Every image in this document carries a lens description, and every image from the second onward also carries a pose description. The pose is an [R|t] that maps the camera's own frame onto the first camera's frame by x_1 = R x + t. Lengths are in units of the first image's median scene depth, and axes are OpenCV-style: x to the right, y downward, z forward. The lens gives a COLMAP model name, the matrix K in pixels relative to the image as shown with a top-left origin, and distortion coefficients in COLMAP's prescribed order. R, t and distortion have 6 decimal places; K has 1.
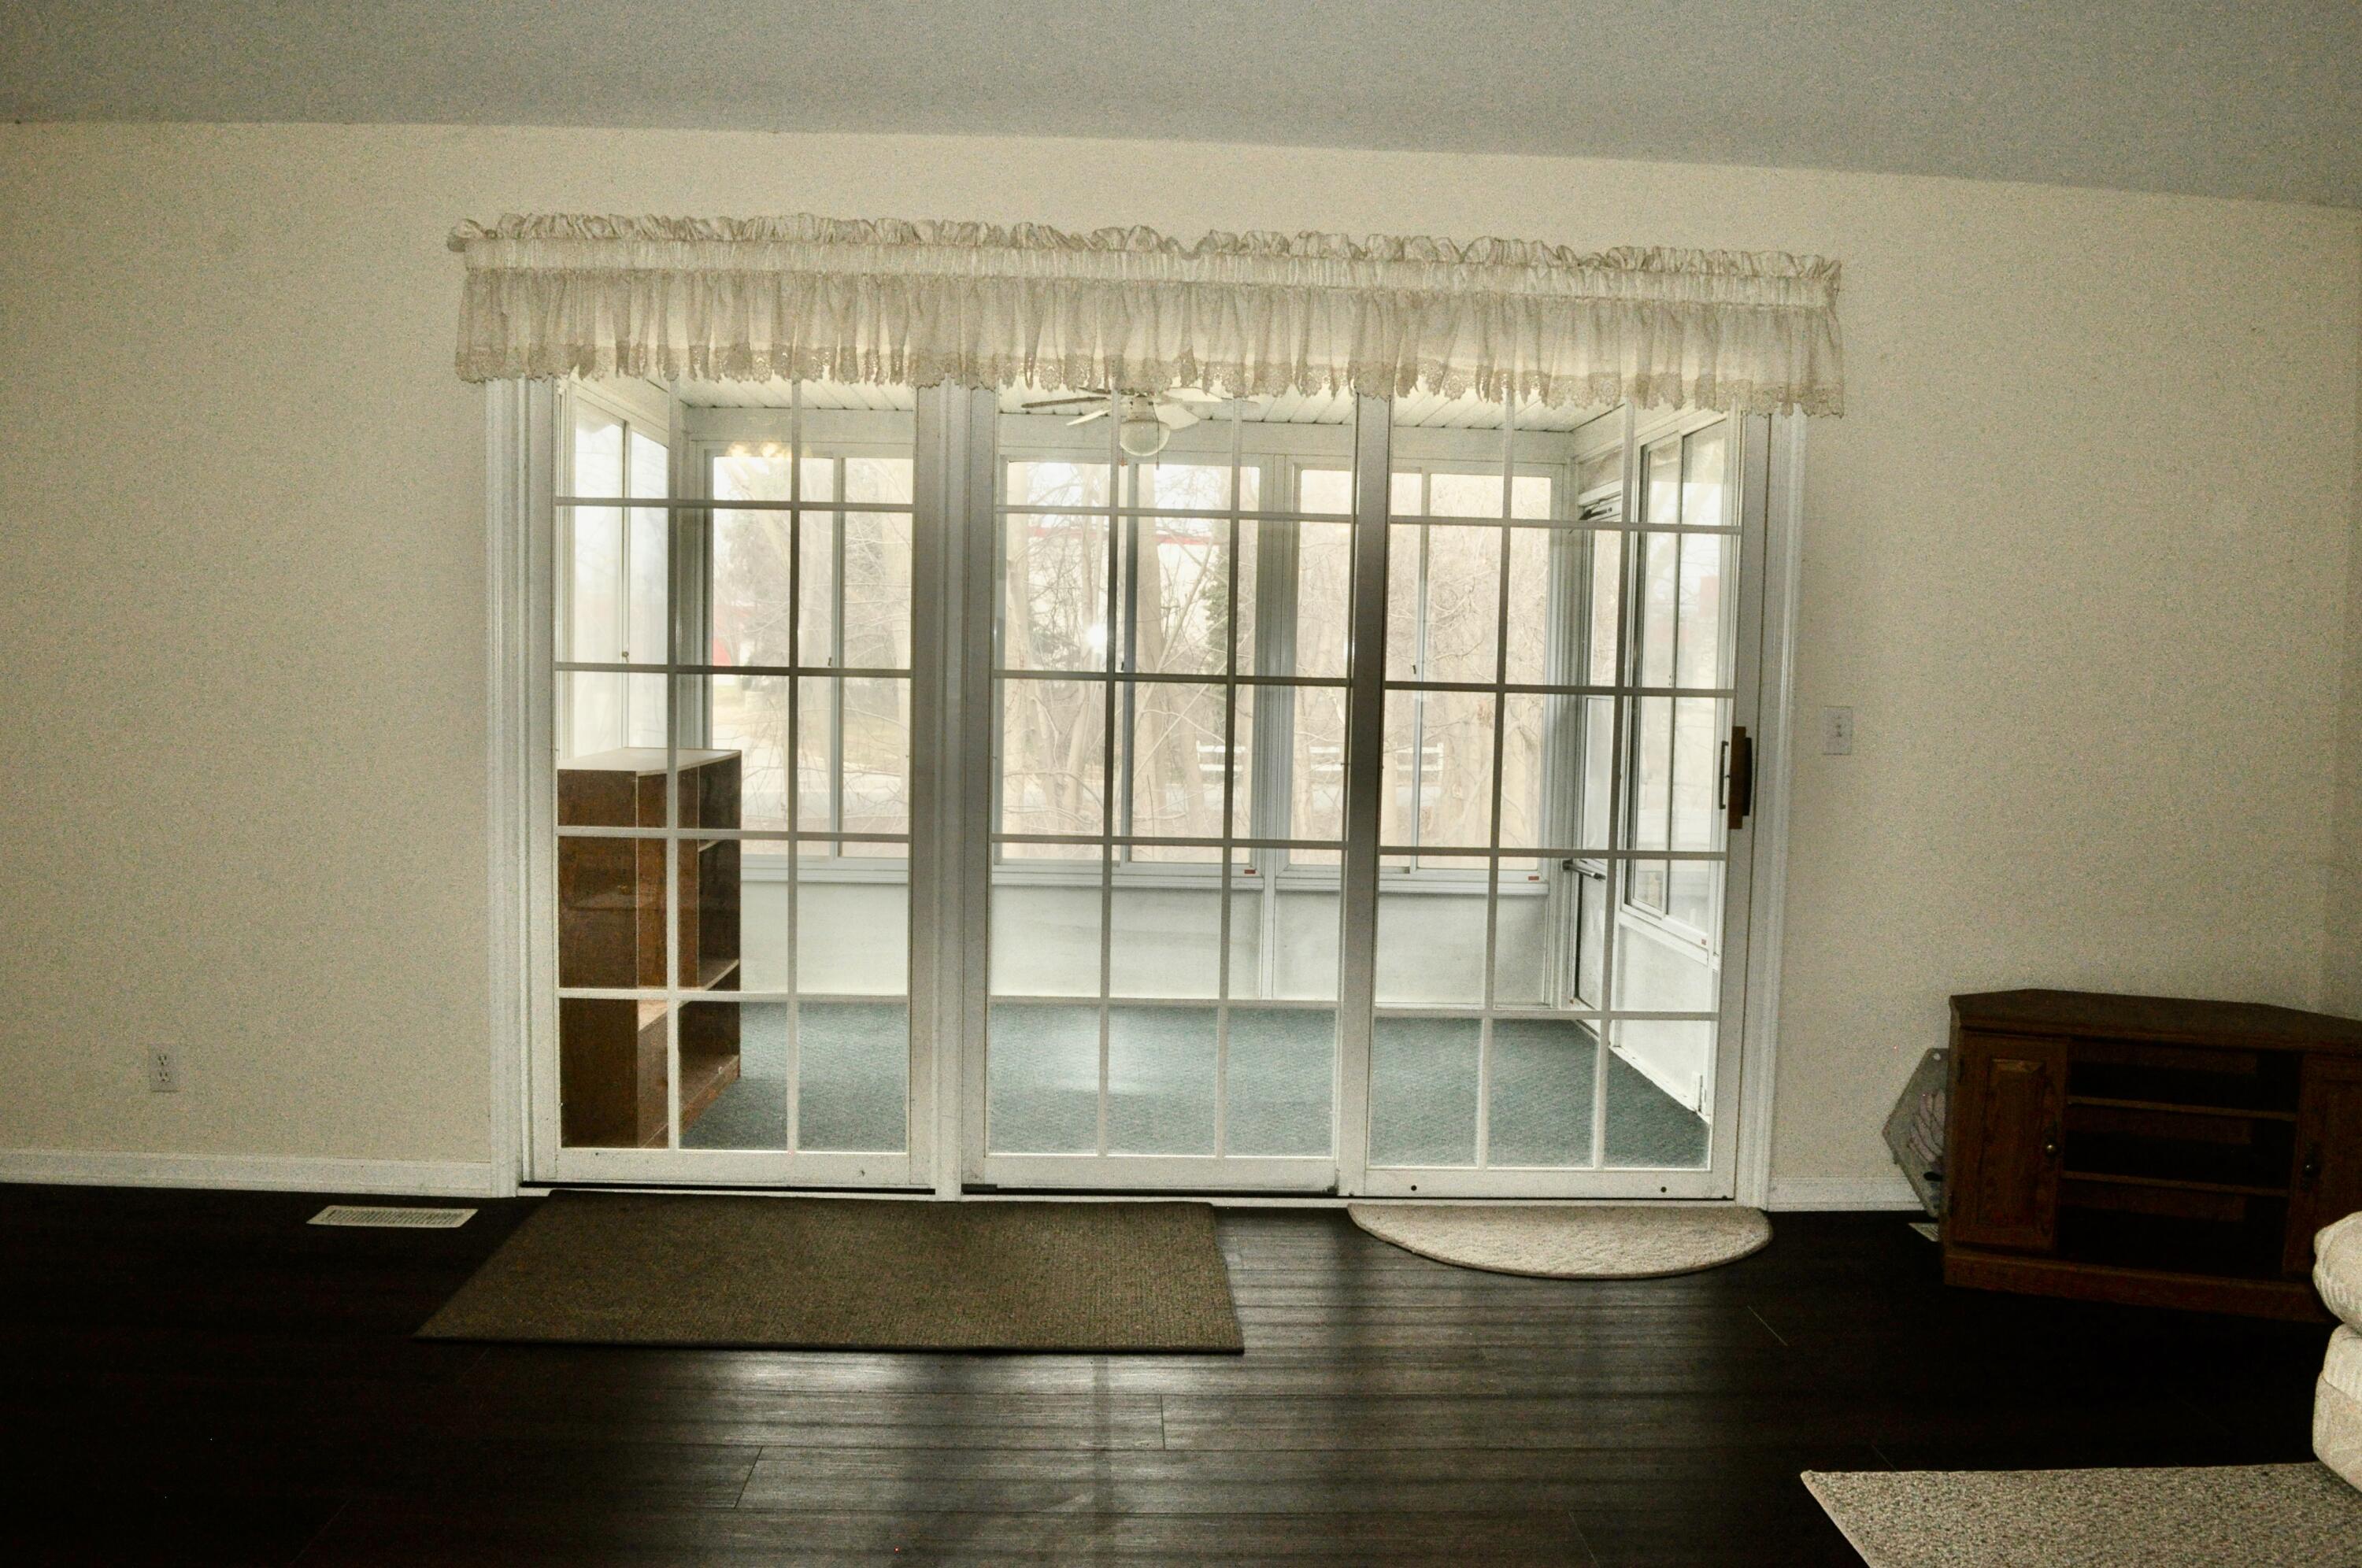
lens RADIAL K [[1876.4, 0, 1191.3], [0, 1876.4, 798.3], [0, 0, 1]] dist [-0.081511, 0.007974]
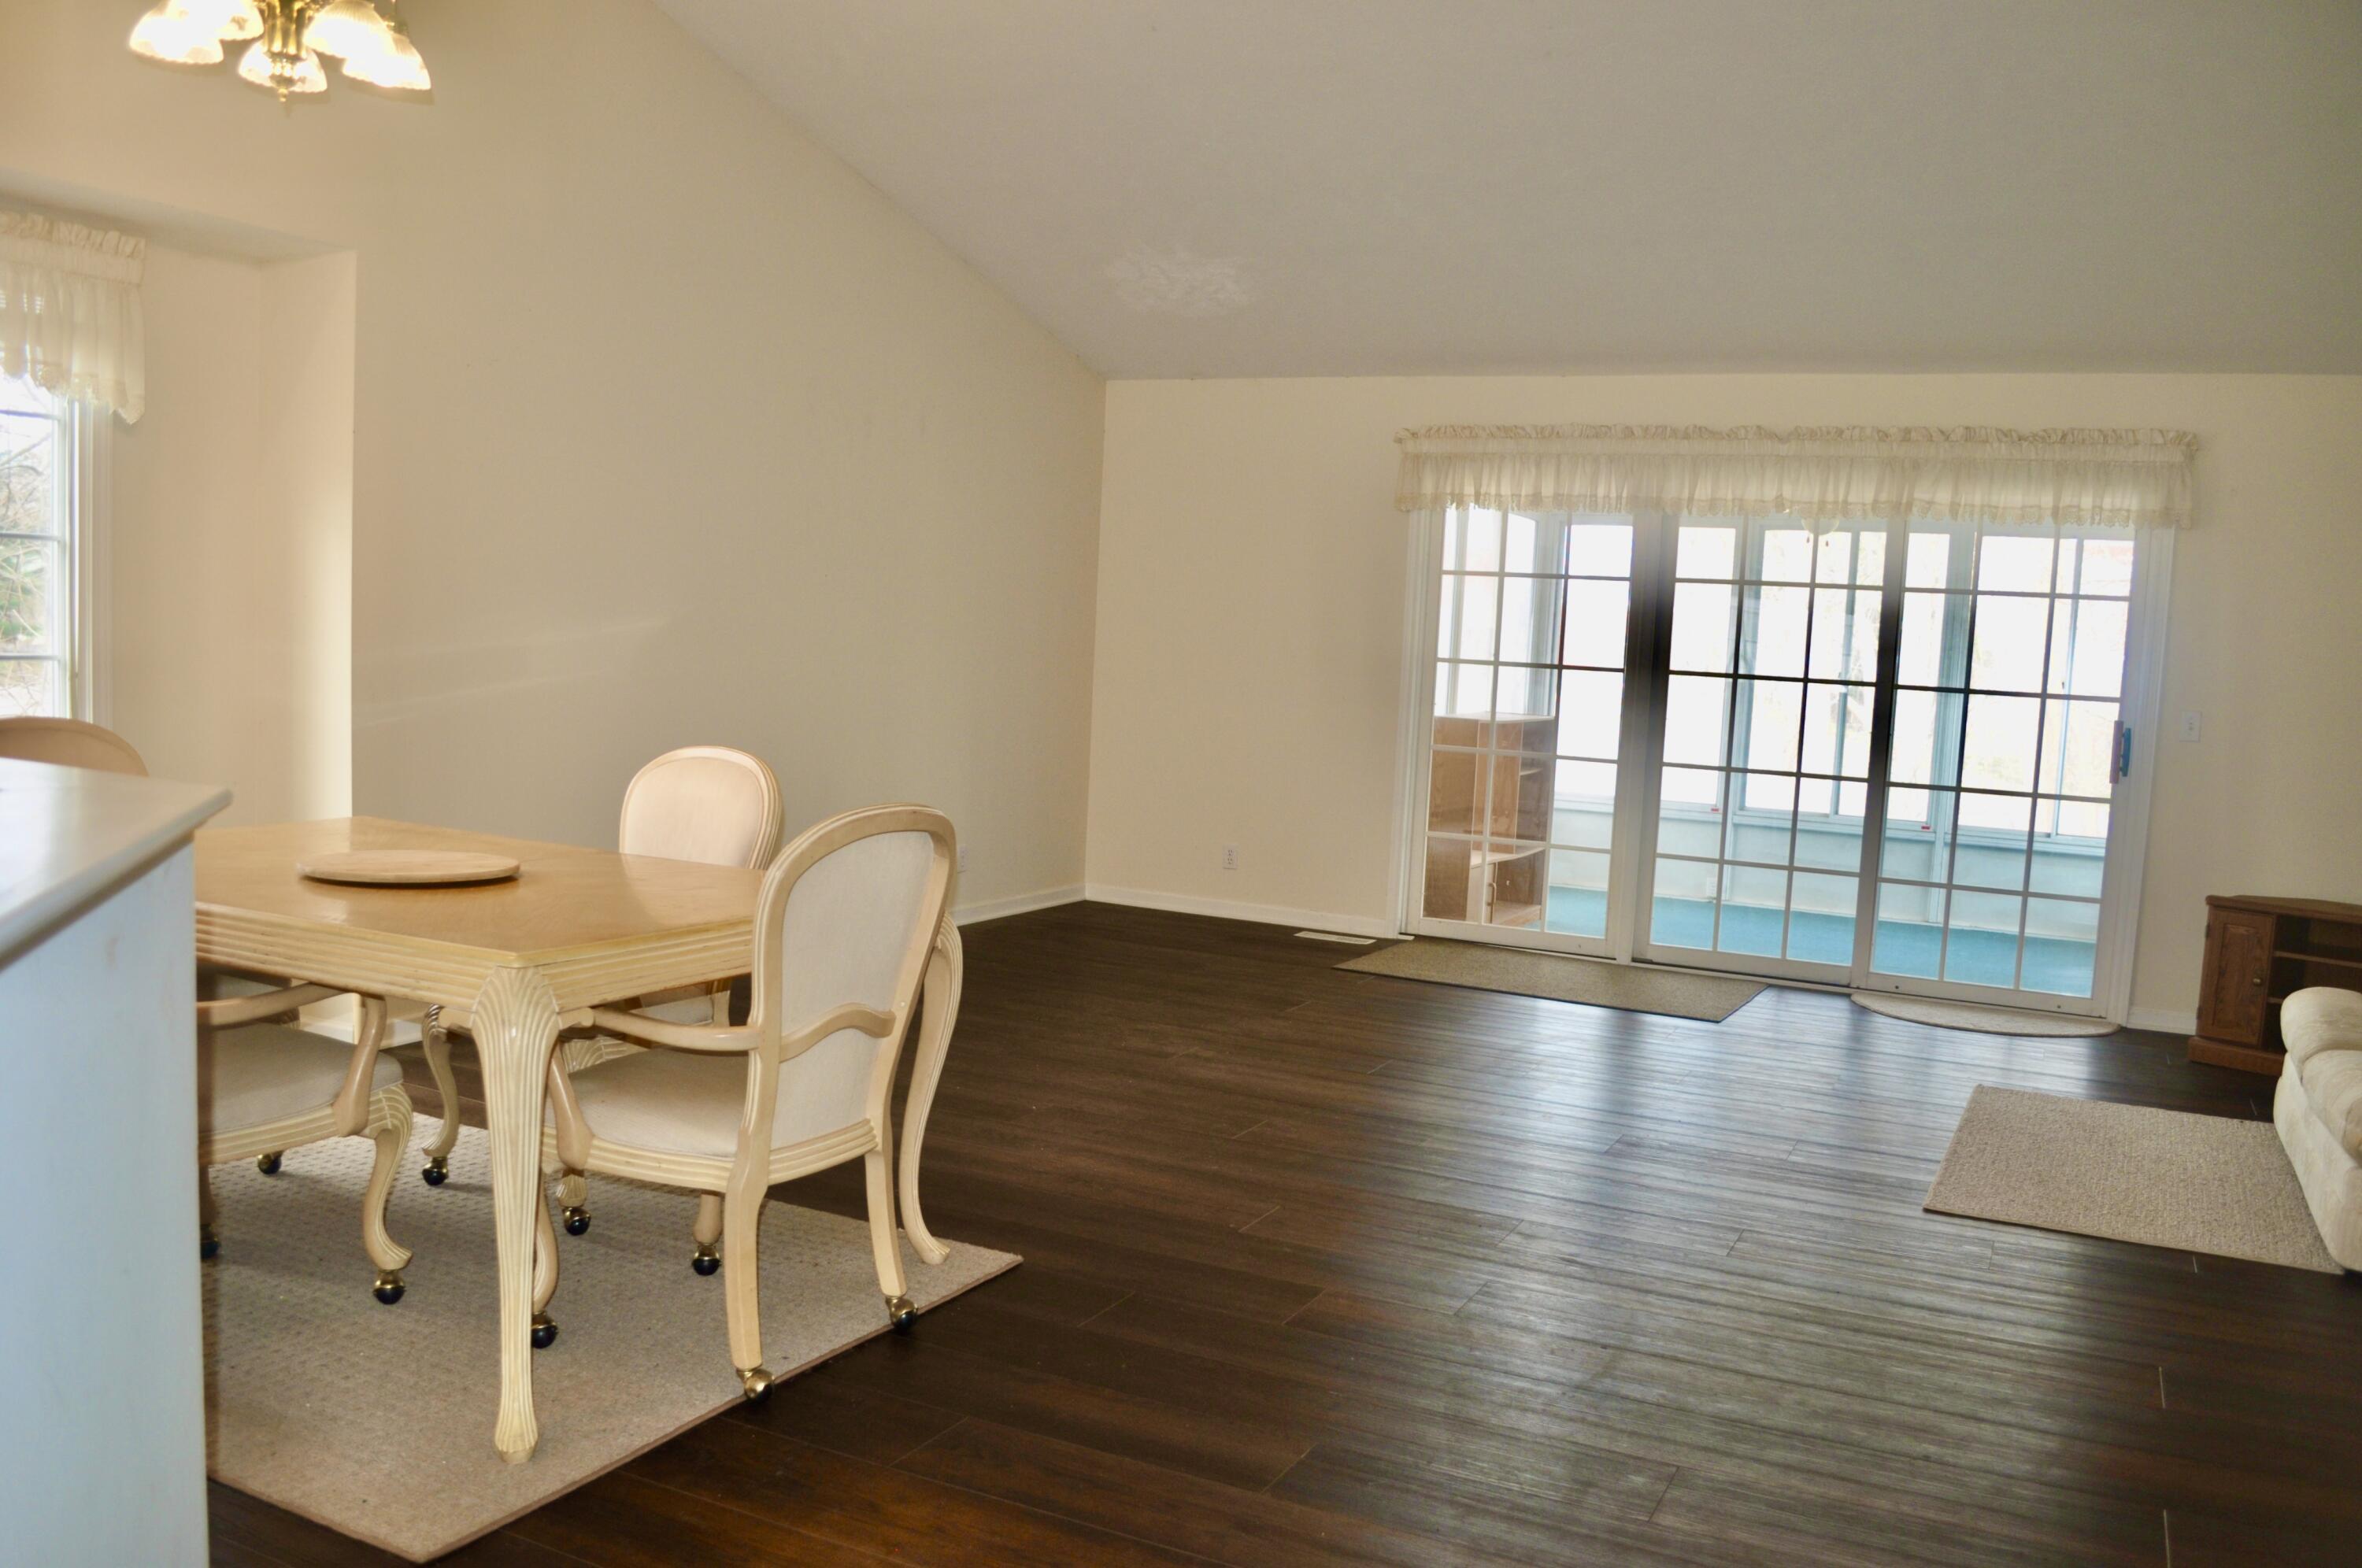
lens RADIAL K [[1876.4, 0, 1186.8], [0, 1876.4, 791.9], [0, 0, 1]] dist [-0.081511, 0.007974]
pose [[0.873568, 0.063095, -0.482595, 0.376263], [-0.067412, 0.997690, 0.008415, 0.067078], [0.482011, 0.025181, 0.875803, -0.815771]]
